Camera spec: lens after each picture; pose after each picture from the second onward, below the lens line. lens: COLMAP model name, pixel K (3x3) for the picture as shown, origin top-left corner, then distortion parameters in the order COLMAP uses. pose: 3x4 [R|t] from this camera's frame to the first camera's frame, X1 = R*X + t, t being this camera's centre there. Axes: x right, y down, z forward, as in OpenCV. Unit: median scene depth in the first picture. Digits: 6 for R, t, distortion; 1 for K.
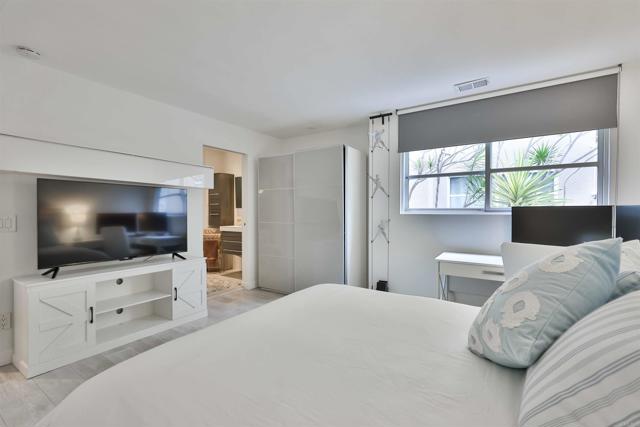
lens RADIAL K [[272.5, 0, 323.8], [0, 272.5, 215.8], [0, 0, 1]] dist [-0.003350, 0.000369]
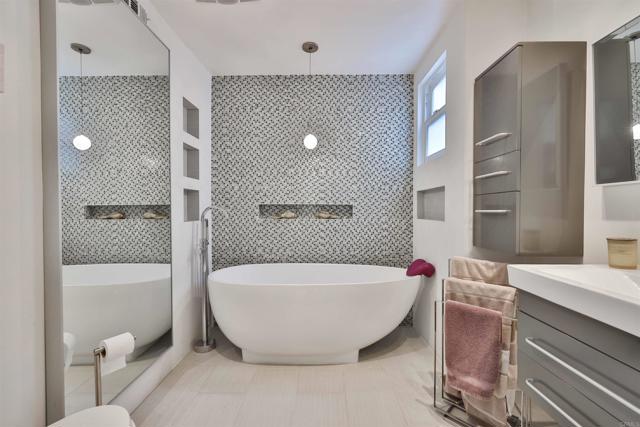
lens RADIAL K [[272.5, 0, 320.6], [0, 272.5, 214.3], [0, 0, 1]] dist [-0.003350, 0.000369]
pose [[0.517926, 0.006792, -0.855398, -0.256802], [-0.000052, 0.999969, 0.007909, -0.004944], [0.855425, -0.004051, 0.517911, 0.715503]]
